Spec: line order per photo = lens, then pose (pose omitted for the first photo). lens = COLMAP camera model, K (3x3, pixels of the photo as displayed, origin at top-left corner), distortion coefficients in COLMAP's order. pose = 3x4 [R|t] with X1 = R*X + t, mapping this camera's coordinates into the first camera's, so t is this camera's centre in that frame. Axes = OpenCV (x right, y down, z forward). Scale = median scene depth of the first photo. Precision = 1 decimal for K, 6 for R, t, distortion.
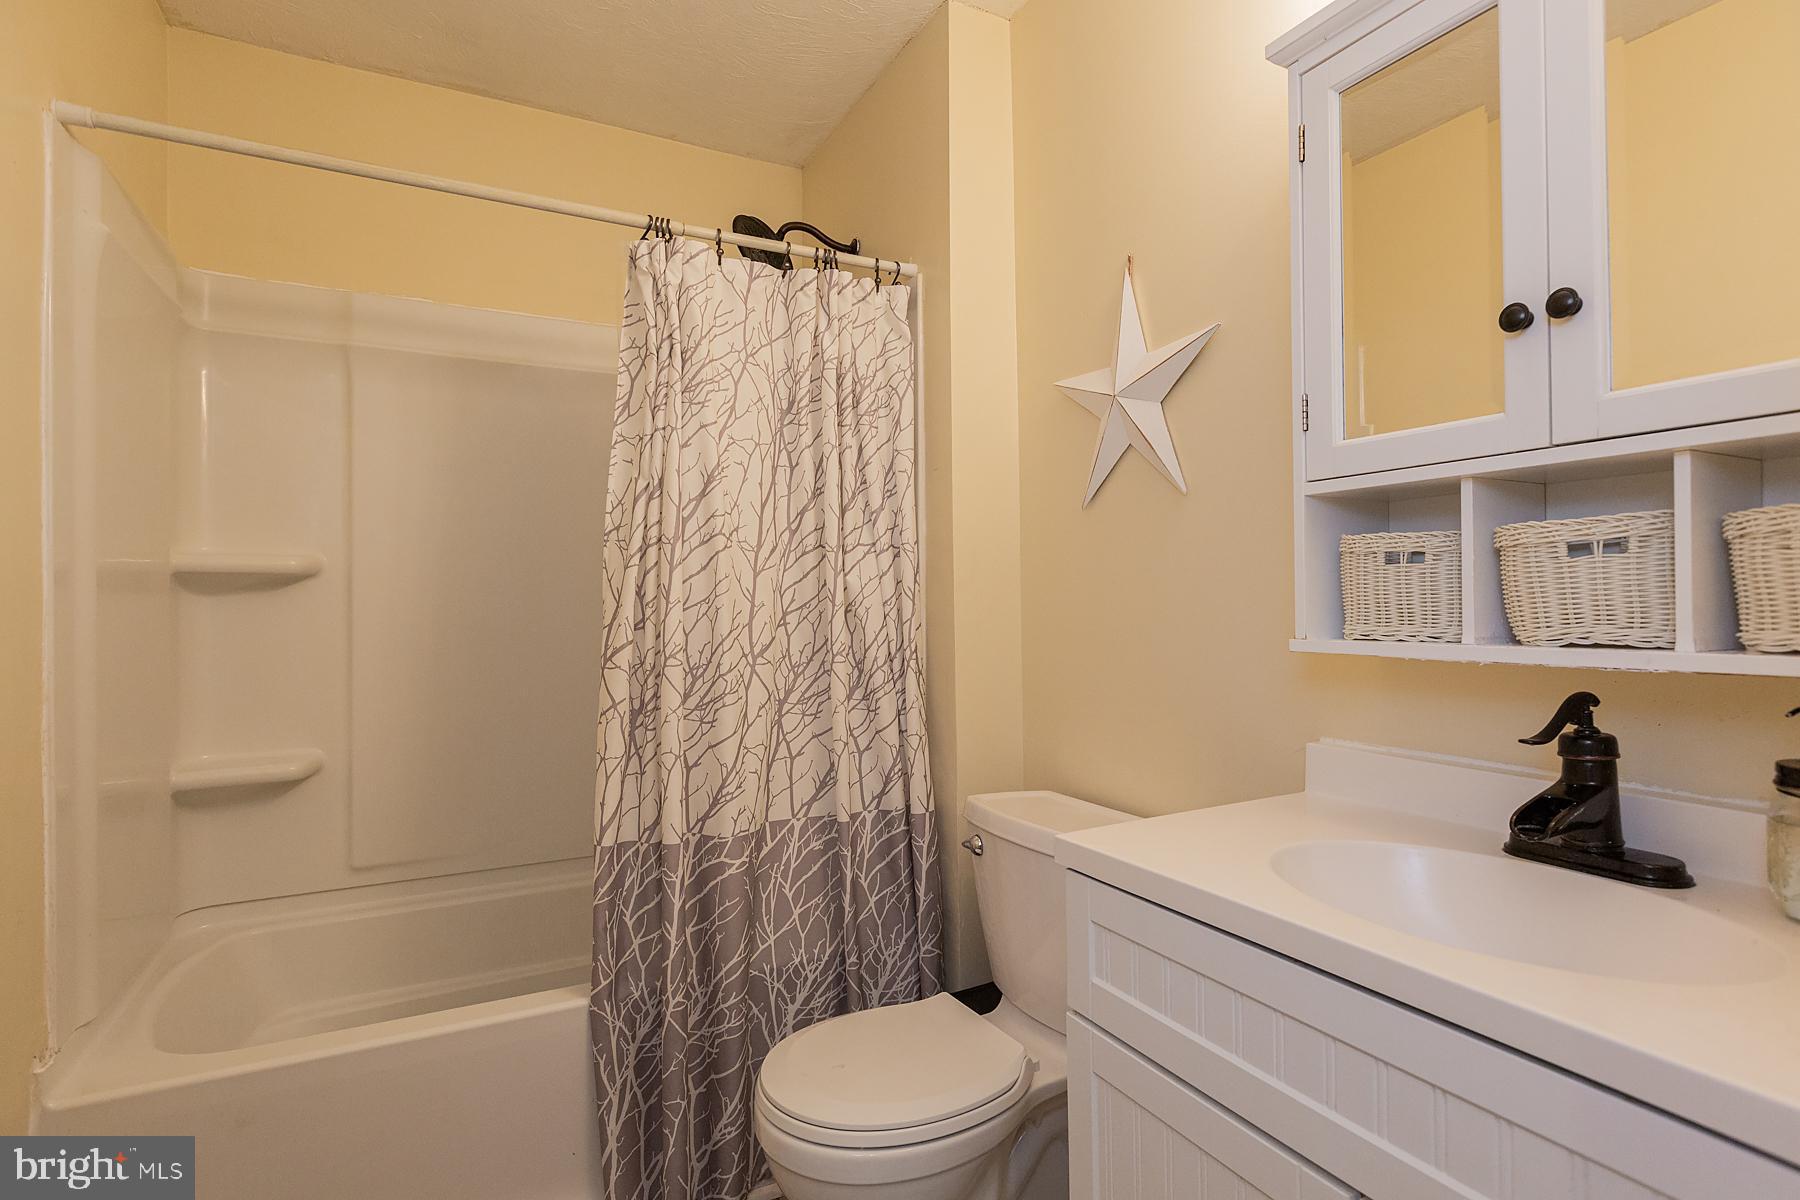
lens RADIAL K [[901.9, 0, 899.4], [0, 901.9, 595.0], [0, 0, 1]] dist [0.000423, -0.000677]
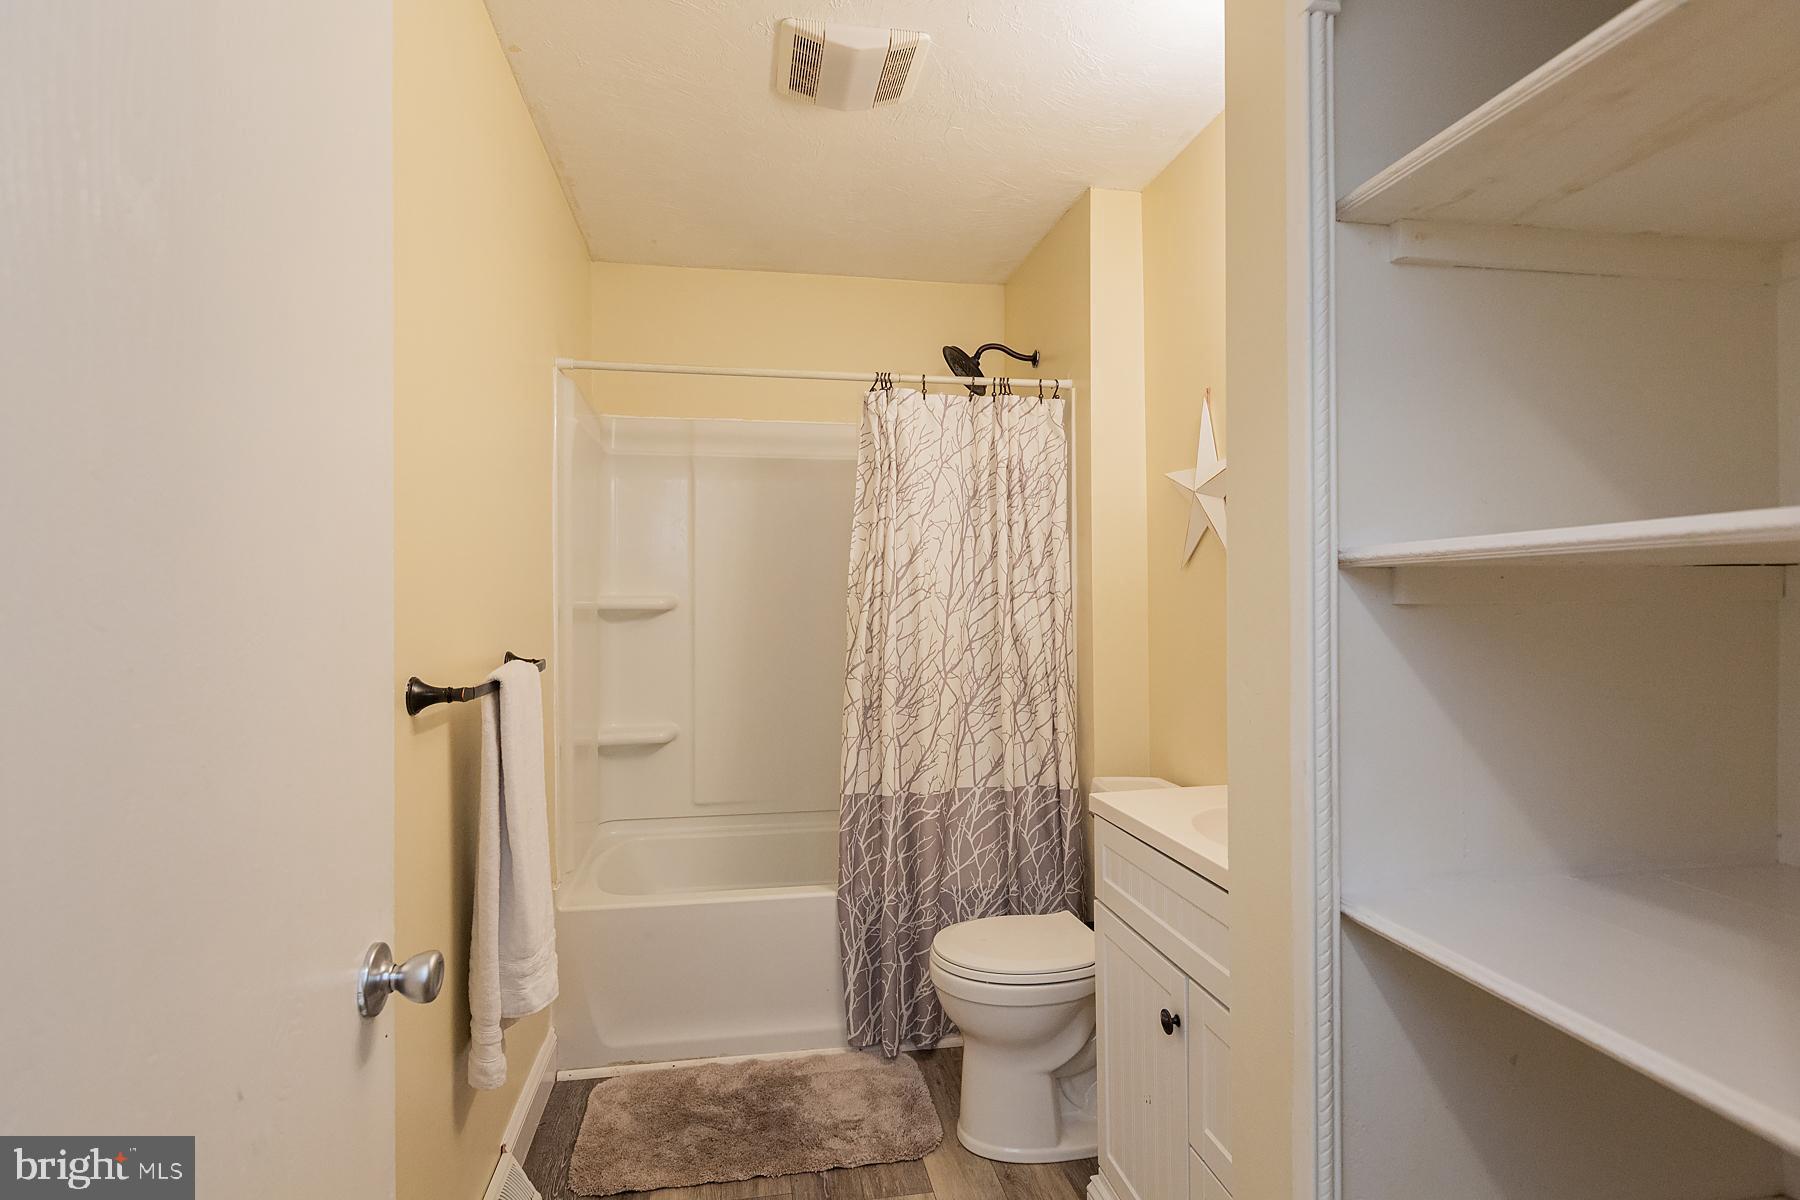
lens RADIAL K [[931.2, 0, 899.7], [0, 931.2, 599.0], [0, 0, 1]] dist [-0.006019, 0.000204]
pose [[0.954235, 0.004375, -0.299025, 0.213854], [-0.000627, 0.999920, 0.012630, -0.068482], [0.299057, -0.011865, 0.954162, -0.443401]]
